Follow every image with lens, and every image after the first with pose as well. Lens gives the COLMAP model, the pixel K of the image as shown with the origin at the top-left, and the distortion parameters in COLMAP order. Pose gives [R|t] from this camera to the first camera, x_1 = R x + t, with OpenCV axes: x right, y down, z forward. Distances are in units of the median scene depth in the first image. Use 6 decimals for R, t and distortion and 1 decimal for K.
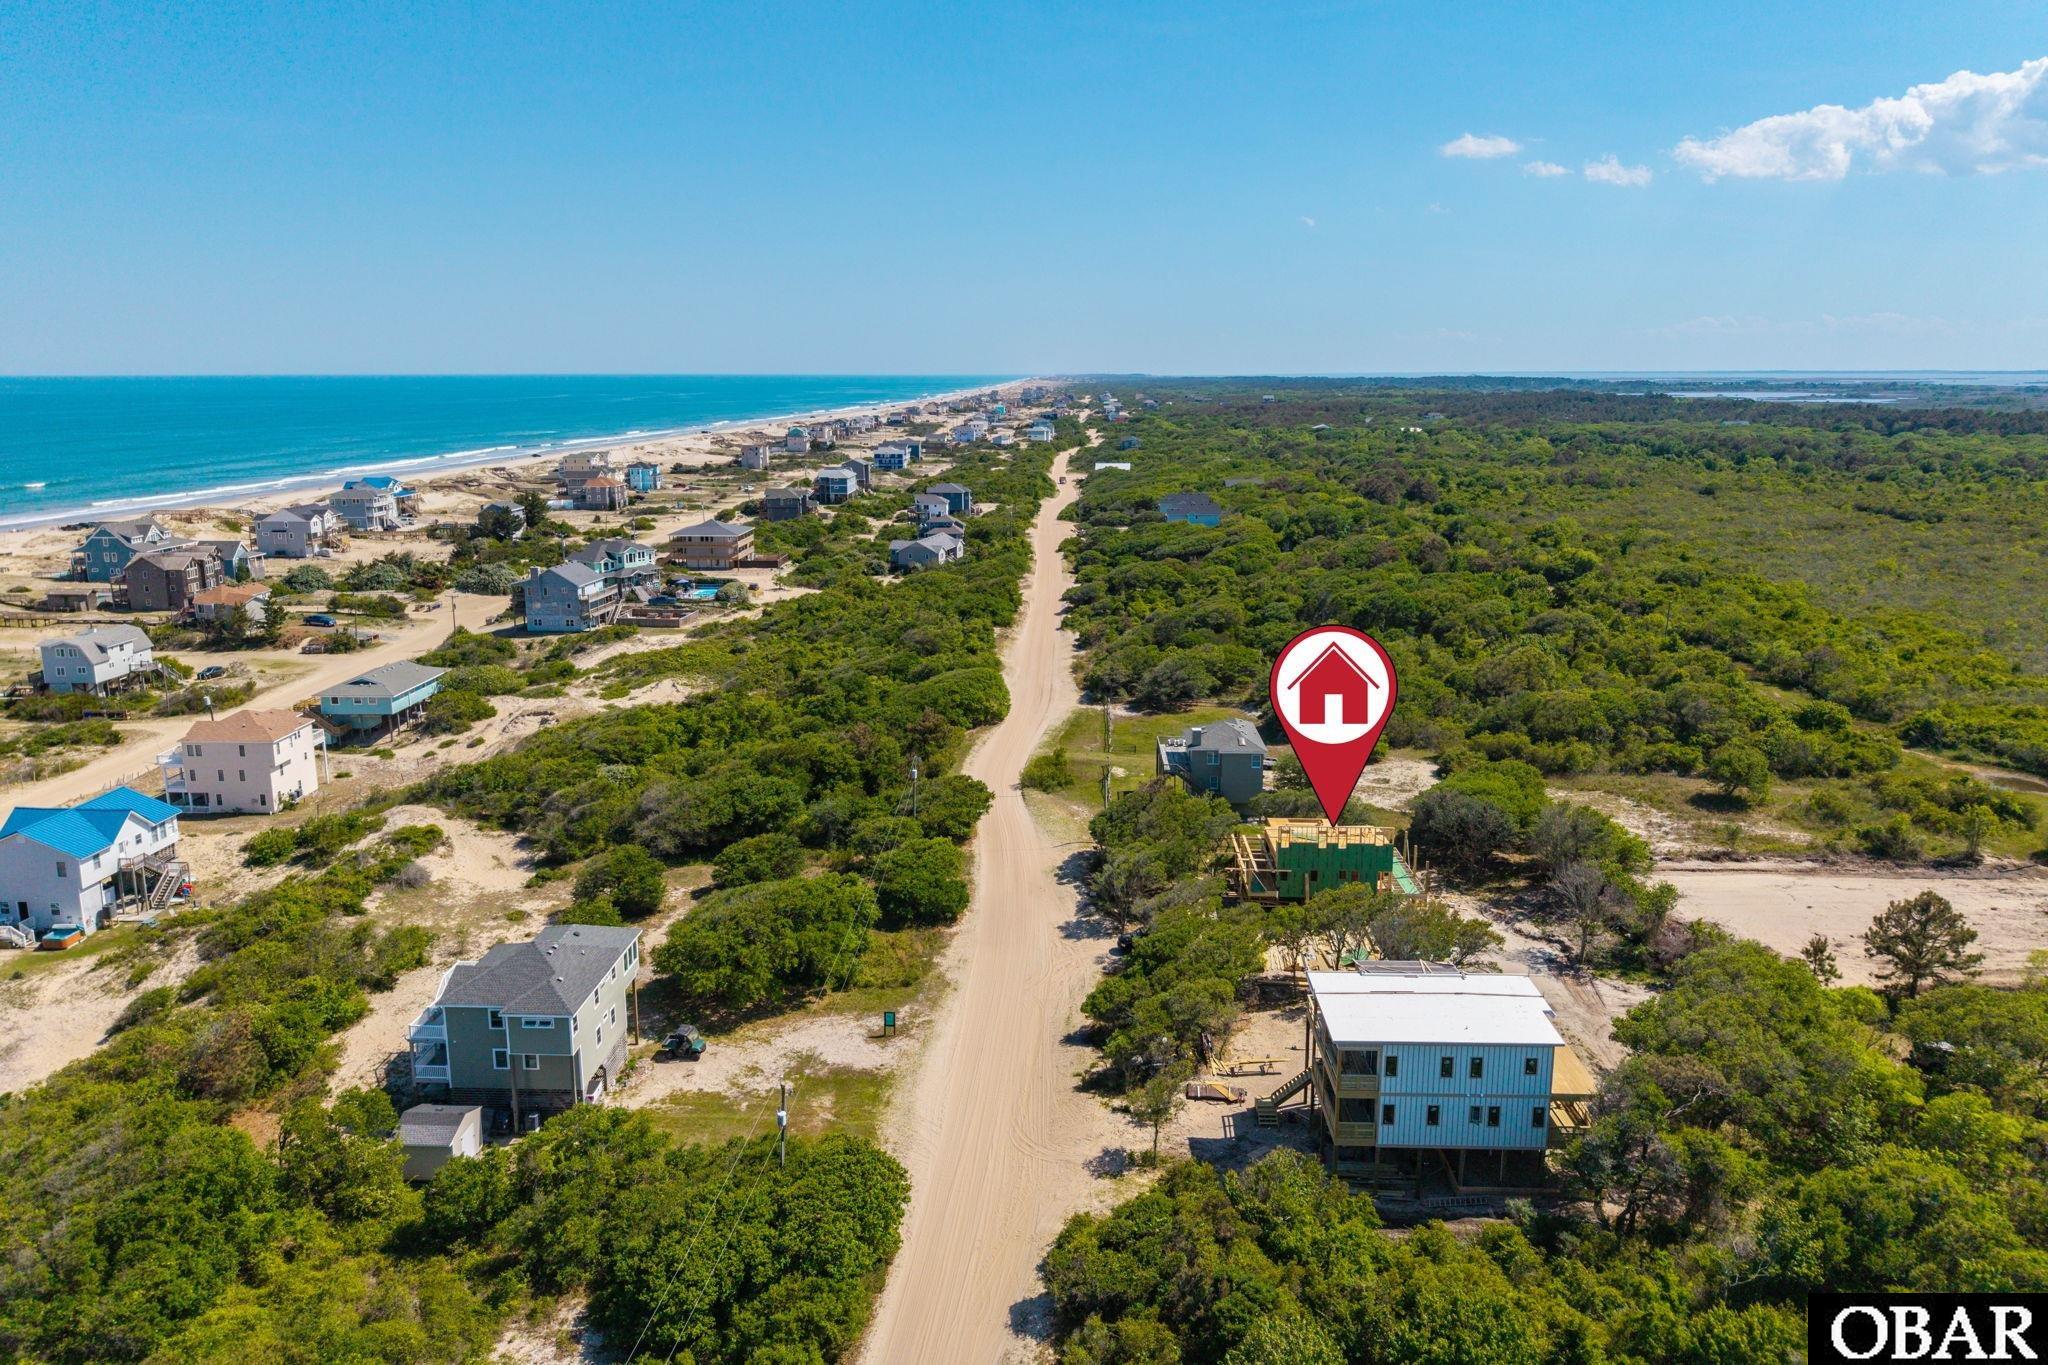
lens RADIAL K [[1357.4, 0, 1032.4], [0, 1357.4, 689.2], [0, 0, 1]] dist [0.002560, 0.001187]
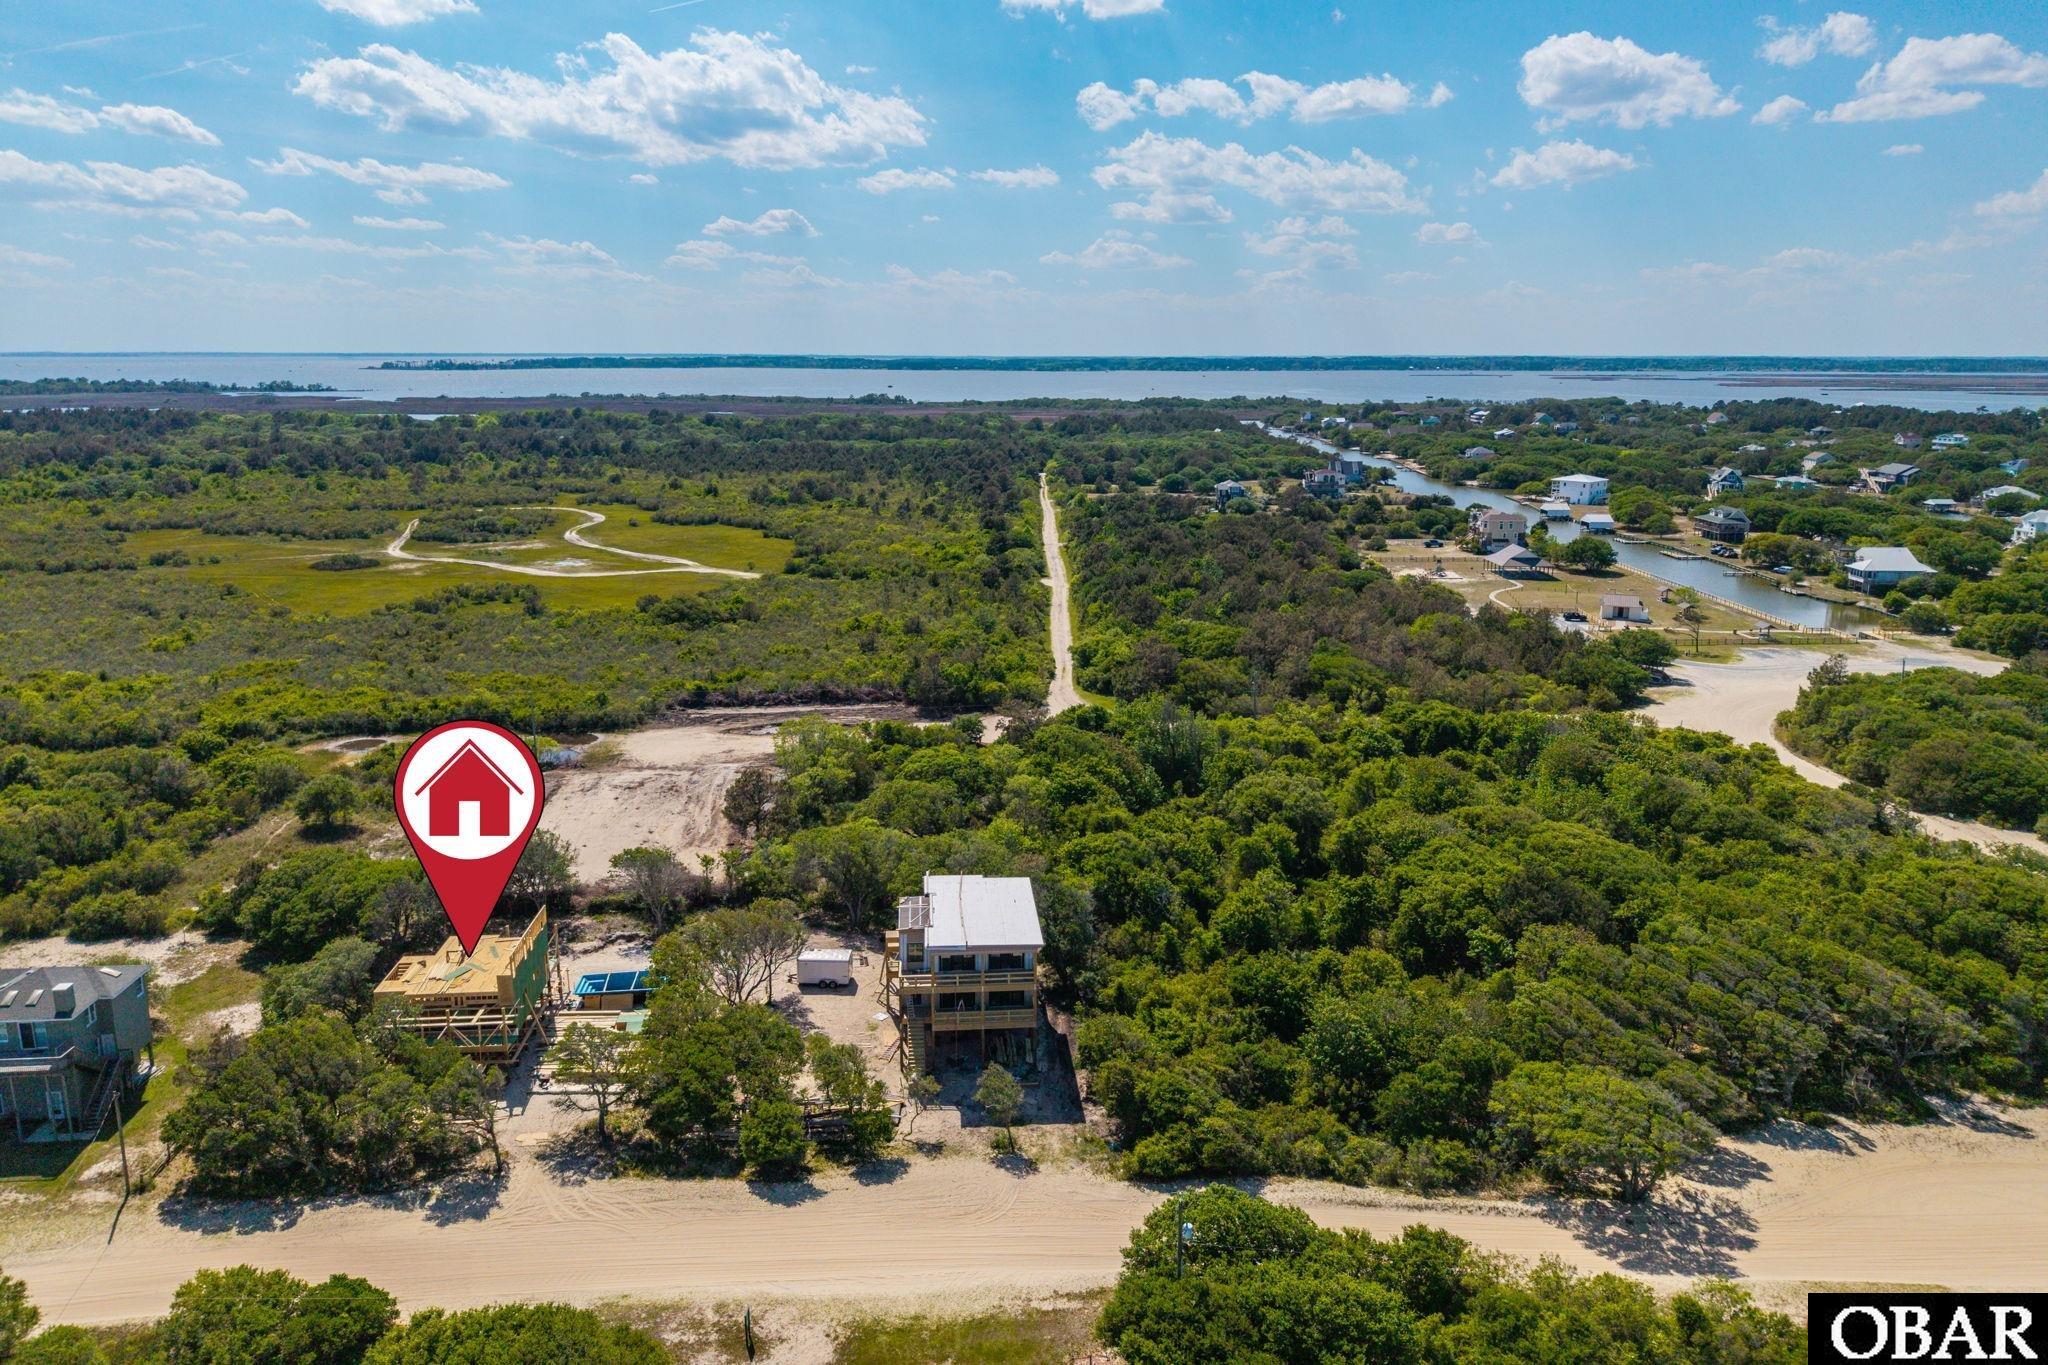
lens RADIAL K [[1341.7, 0, 1024.0], [0, 1341.7, 682.5], [0, 0, 1]] dist [0.001258, -0.004319]
pose [[-0.109829, -0.240803, 0.964340, -0.645008], [0.225339, 0.938915, 0.260118, -0.214977], [-0.968070, 0.245872, -0.048858, 0.676448]]
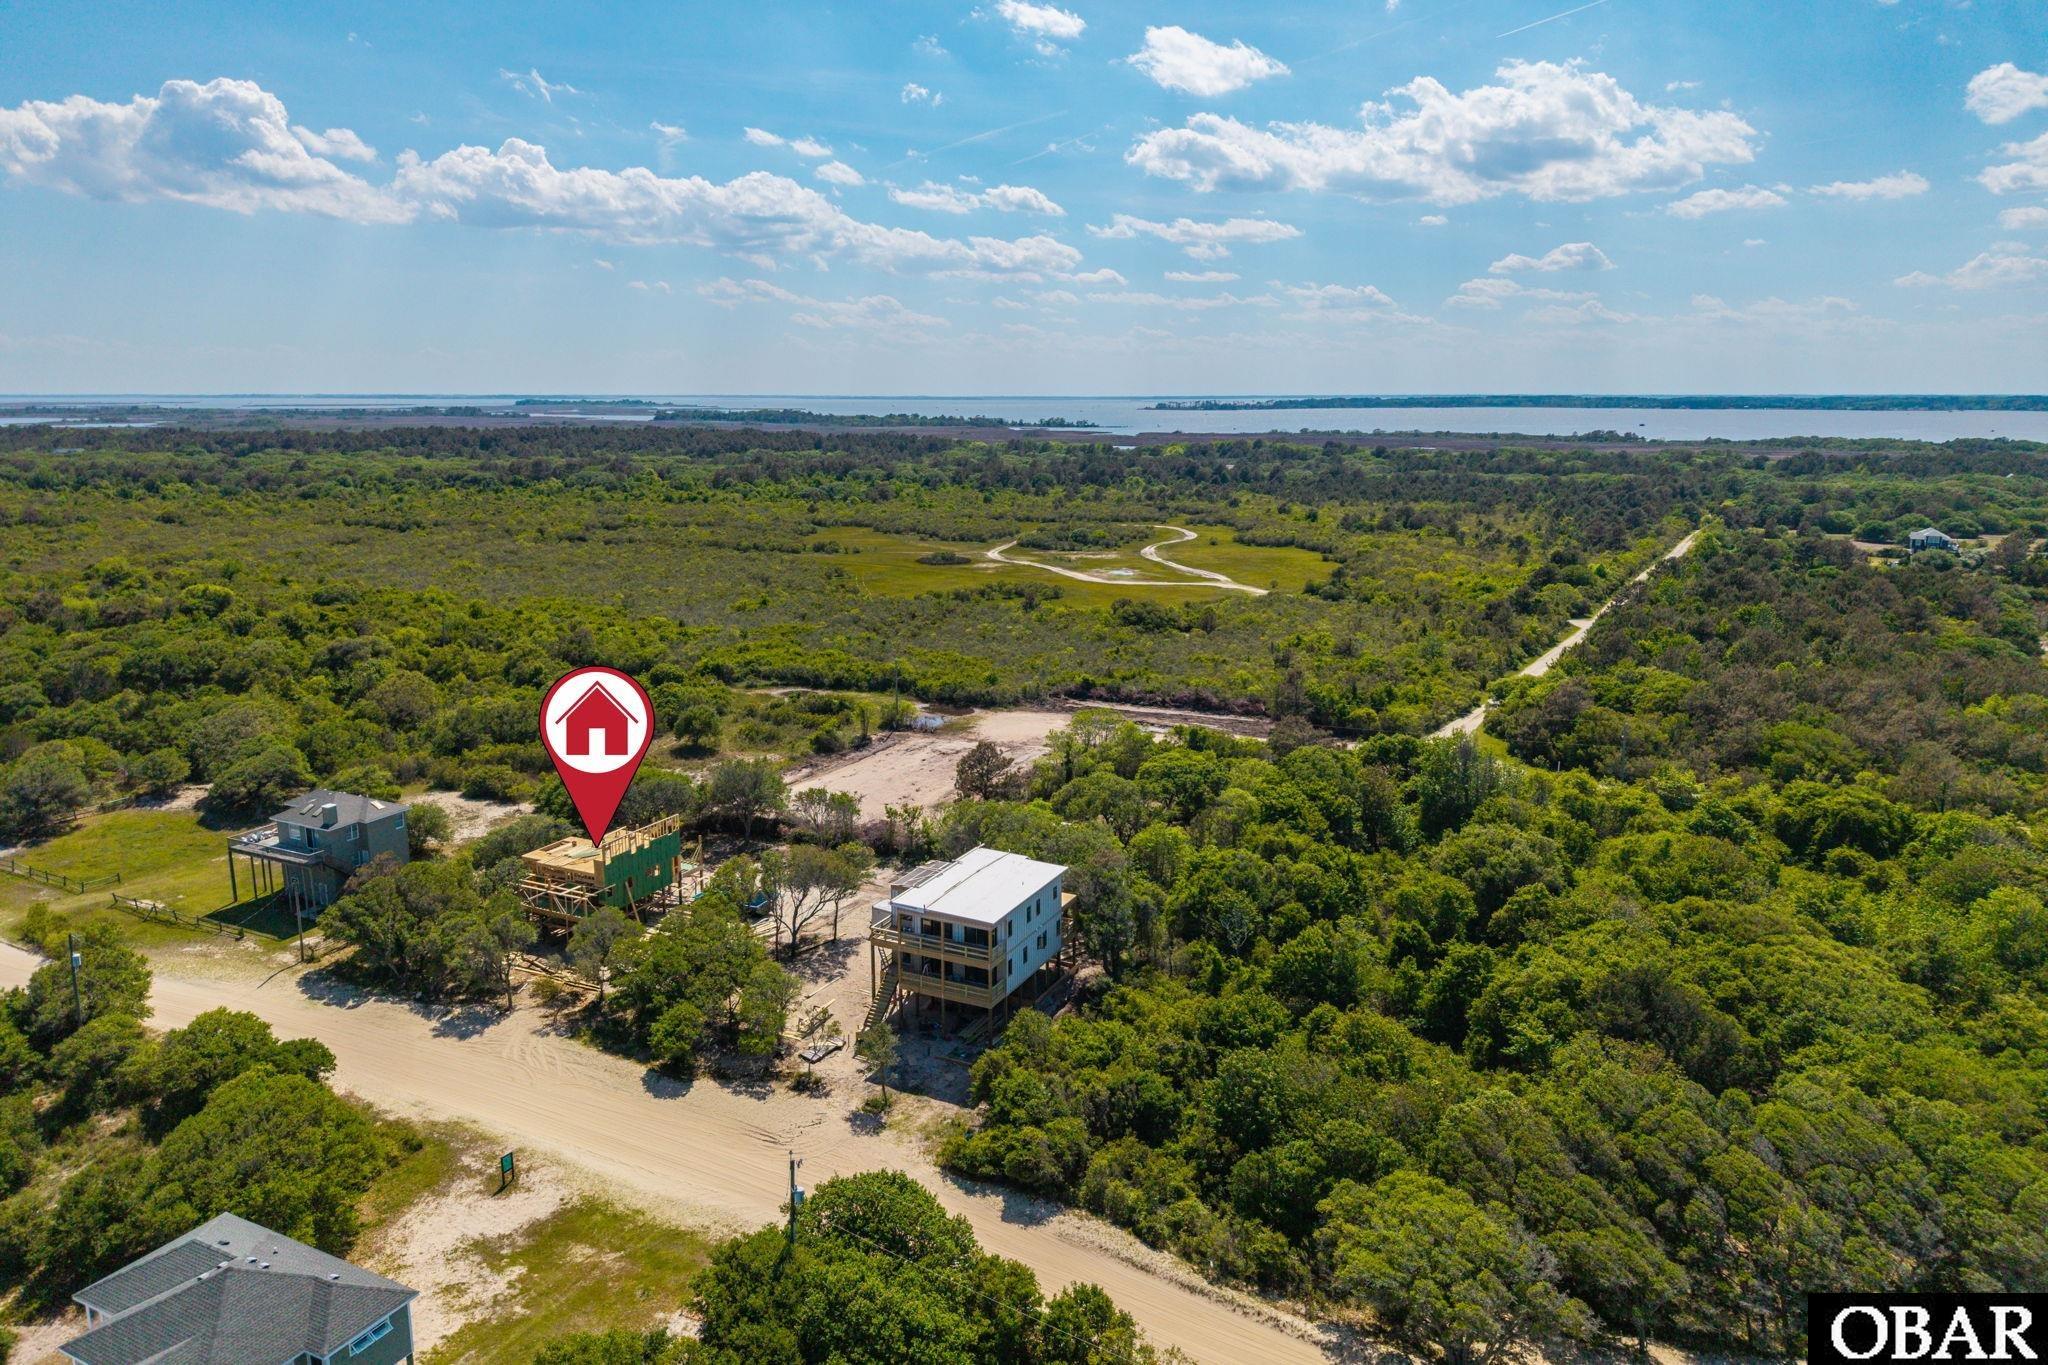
lens RADIAL K [[1357.4, 0, 1032.4], [0, 1357.4, 689.2], [0, 0, 1]] dist [0.002560, 0.001187]
pose [[0.414474, -0.197124, 0.888456, -0.563875], [0.211276, 0.970429, 0.116749, -0.062843], [-0.885197, 0.139320, 0.443865, 0.246664]]
